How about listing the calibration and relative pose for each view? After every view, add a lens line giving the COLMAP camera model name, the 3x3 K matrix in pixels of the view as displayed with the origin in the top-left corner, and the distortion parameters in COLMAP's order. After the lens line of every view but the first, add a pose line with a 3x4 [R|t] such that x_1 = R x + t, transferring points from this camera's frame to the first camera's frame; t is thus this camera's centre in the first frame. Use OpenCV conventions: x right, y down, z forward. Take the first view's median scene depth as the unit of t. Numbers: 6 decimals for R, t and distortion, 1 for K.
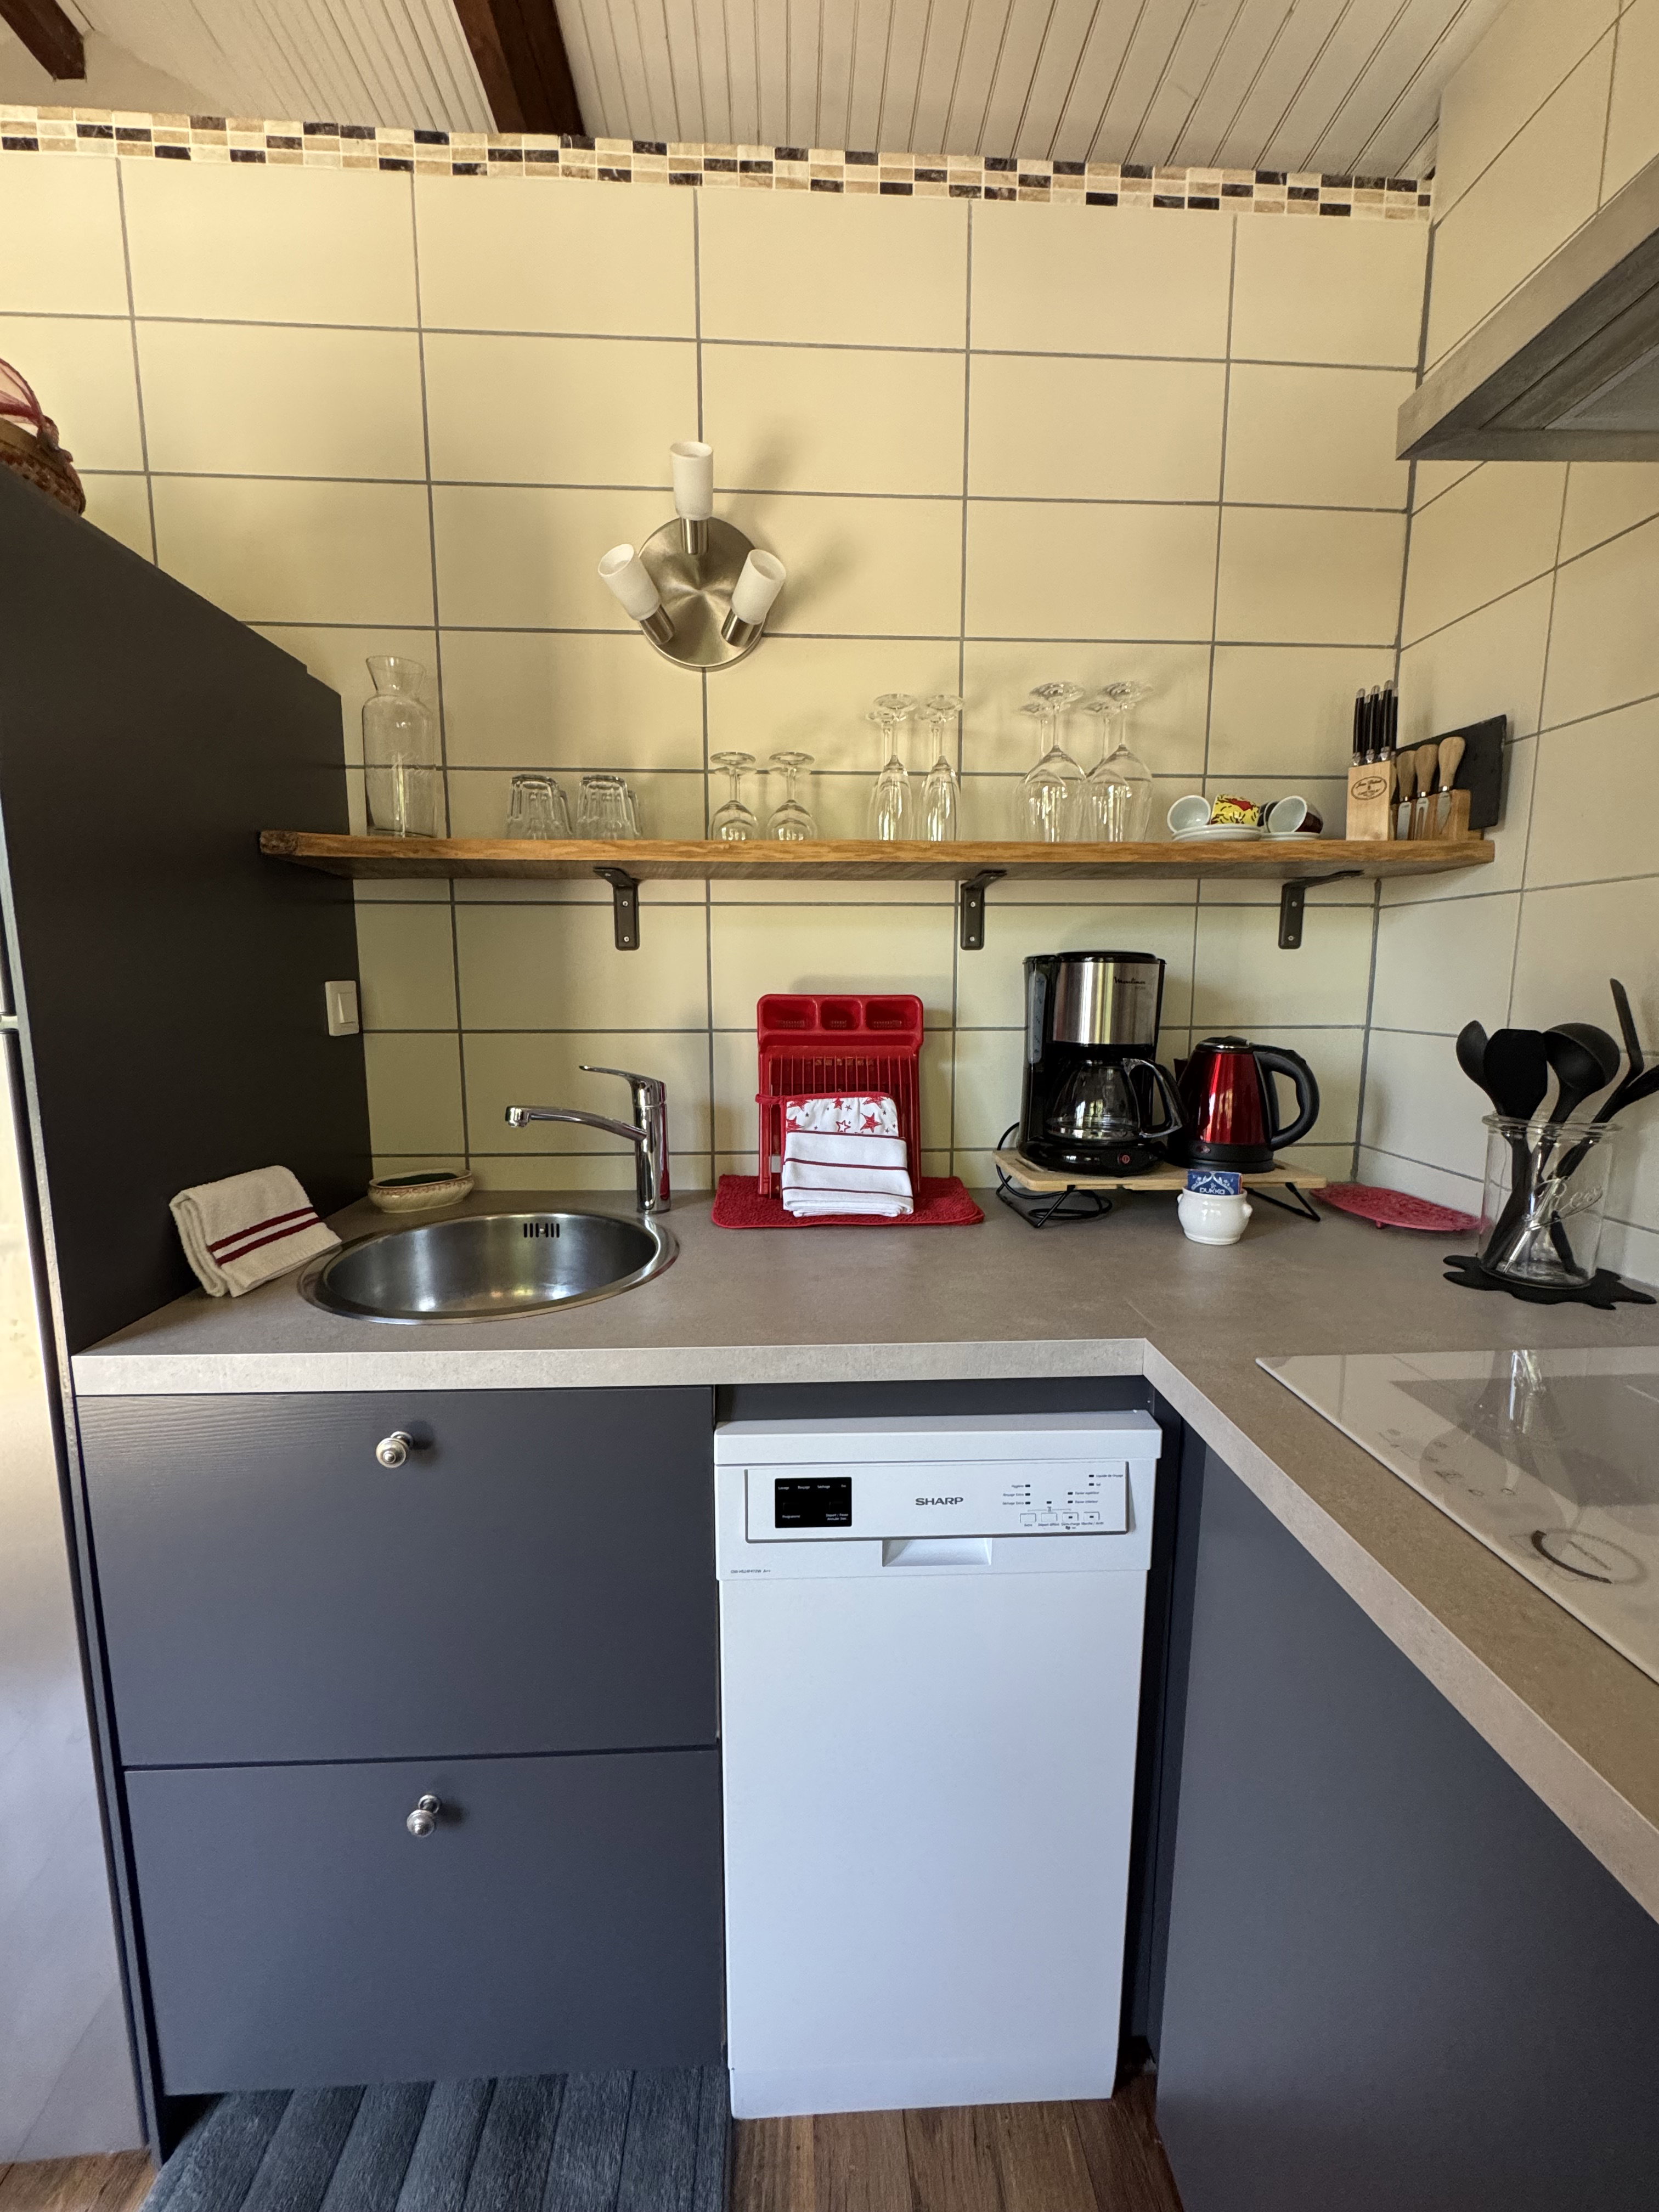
lens RADIAL K [[884.5, 0, 829.5], [0, 884.5, 1106.0], [0, 0, 1]] dist [-0.004526, 0.000358]
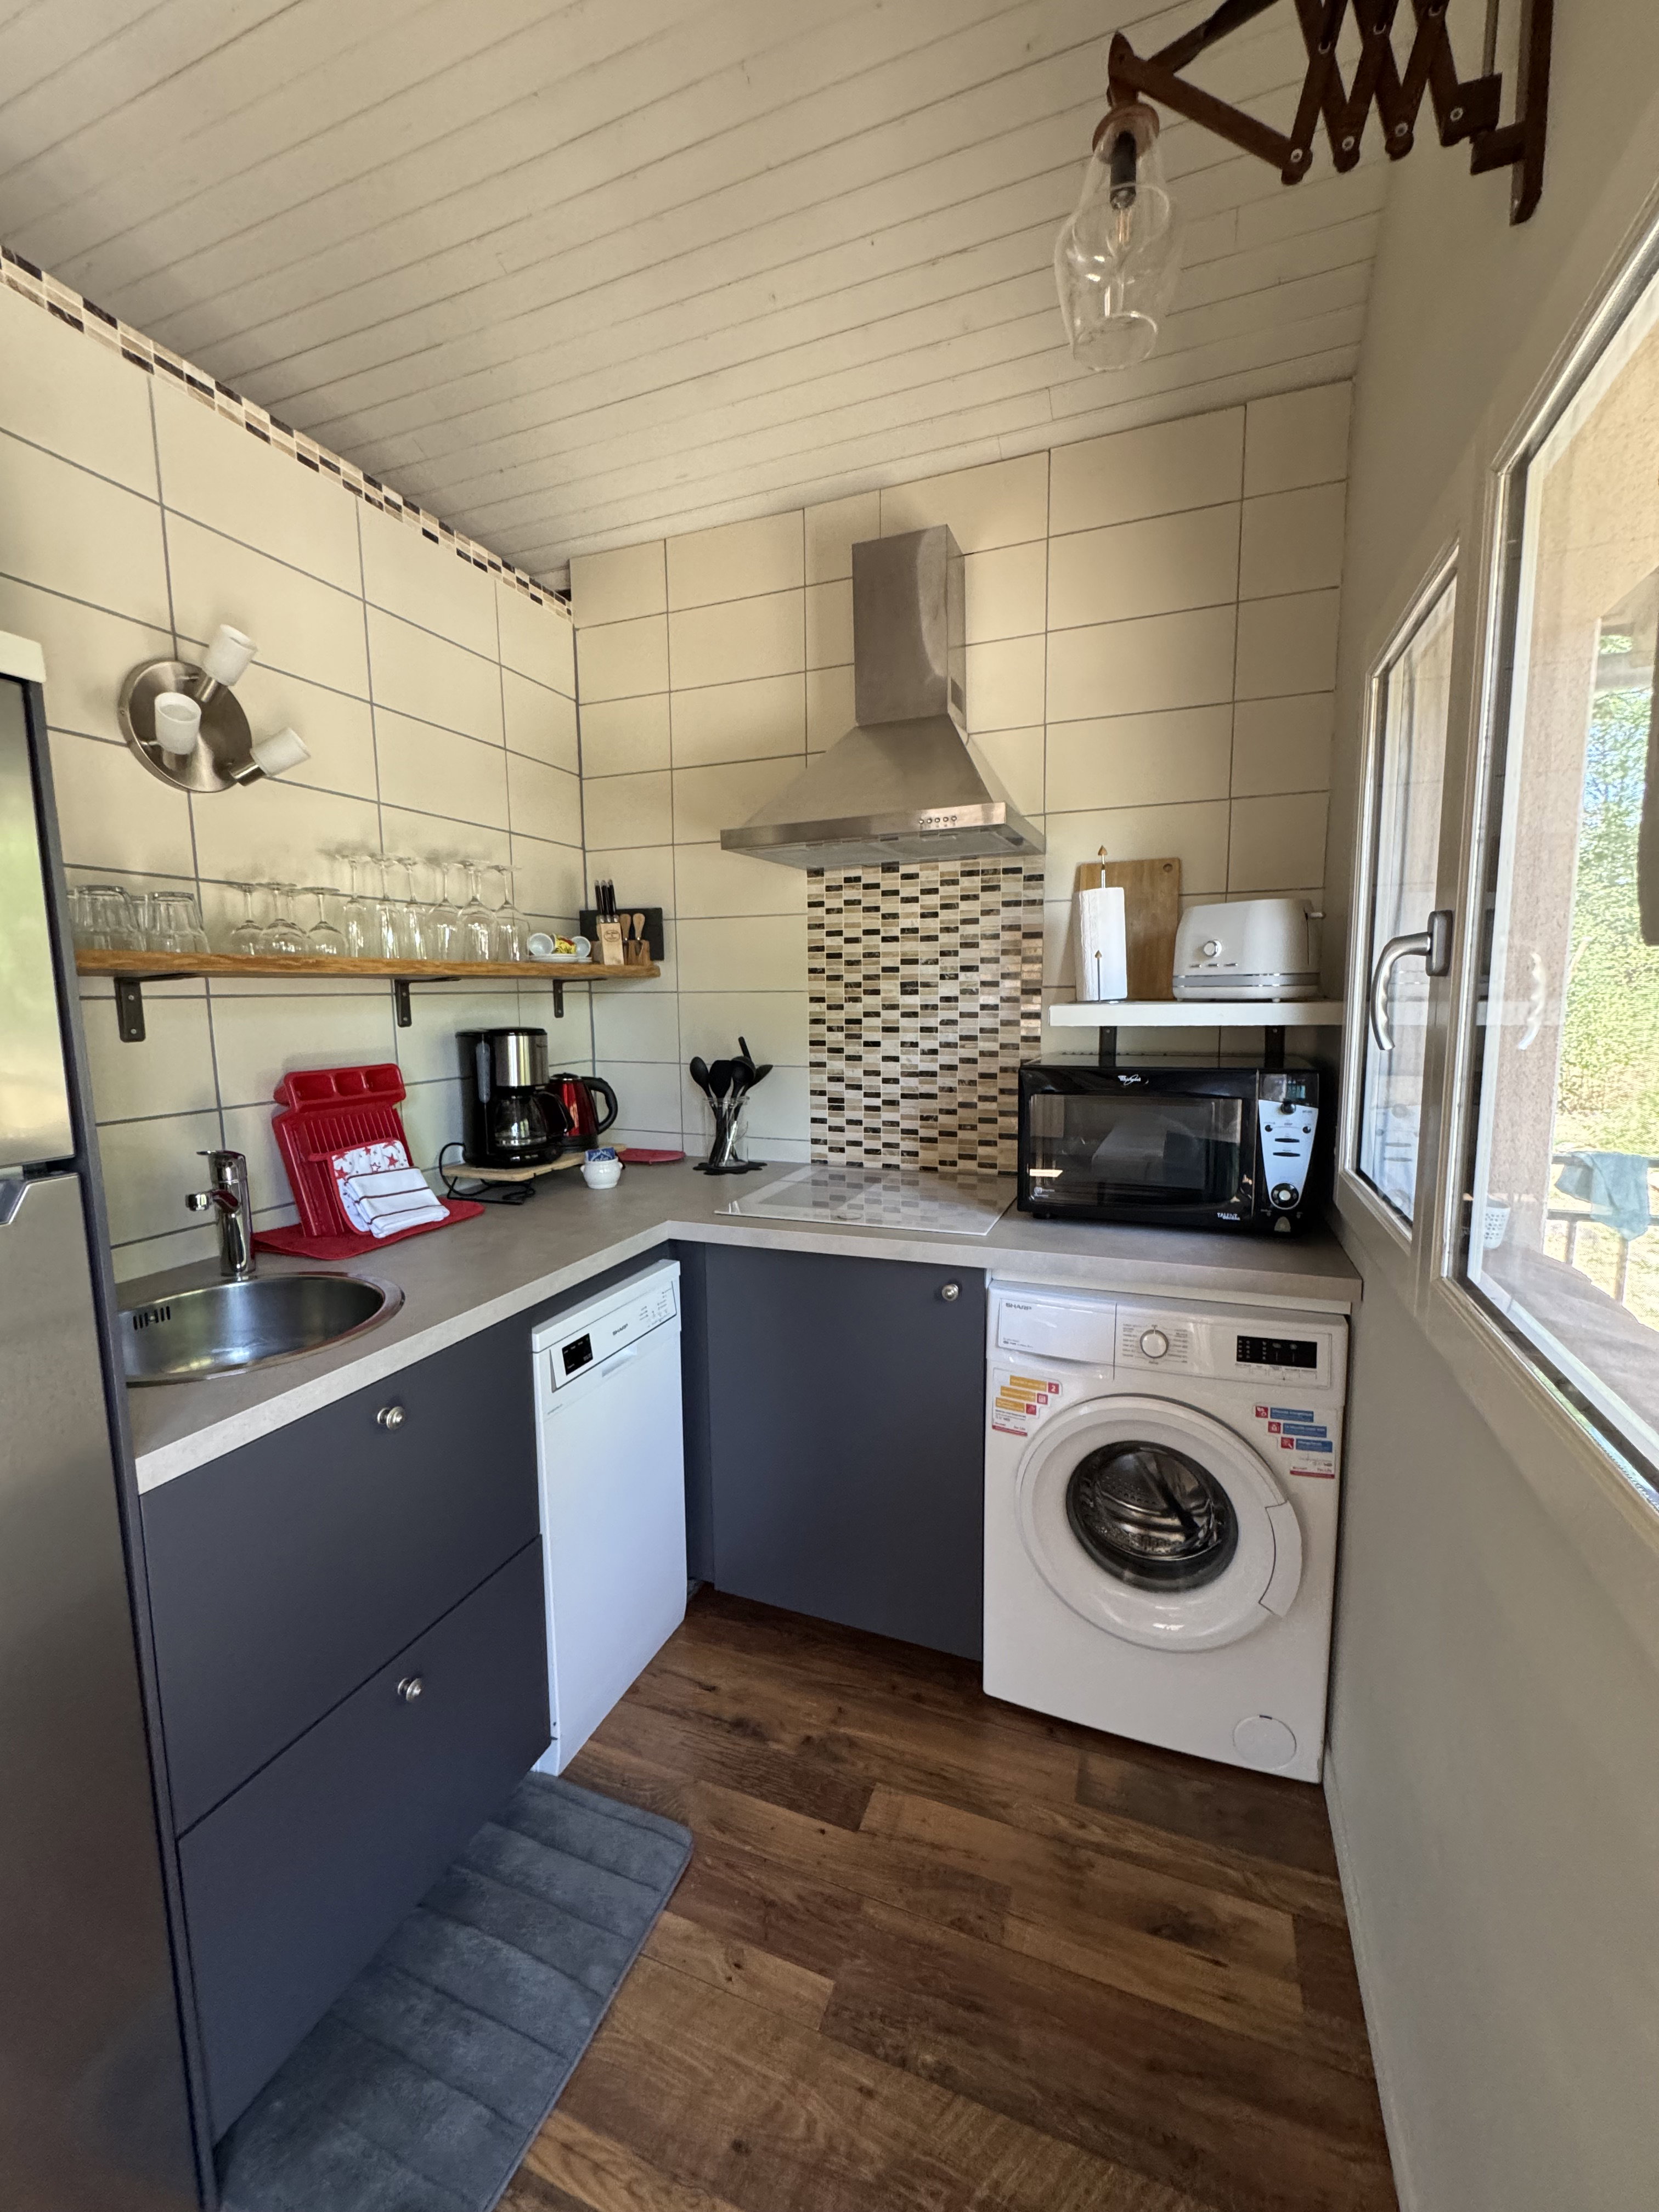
lens RADIAL K [[884.5, 0, 829.5], [0, 884.5, 1106.0], [0, 0, 1]] dist [-0.004526, 0.000358]
pose [[0.414009, -0.122062, 0.902052, -0.907326], [0.137804, 0.987952, 0.070438, -0.068395], [-0.899781, 0.095145, 0.425842, -0.178851]]
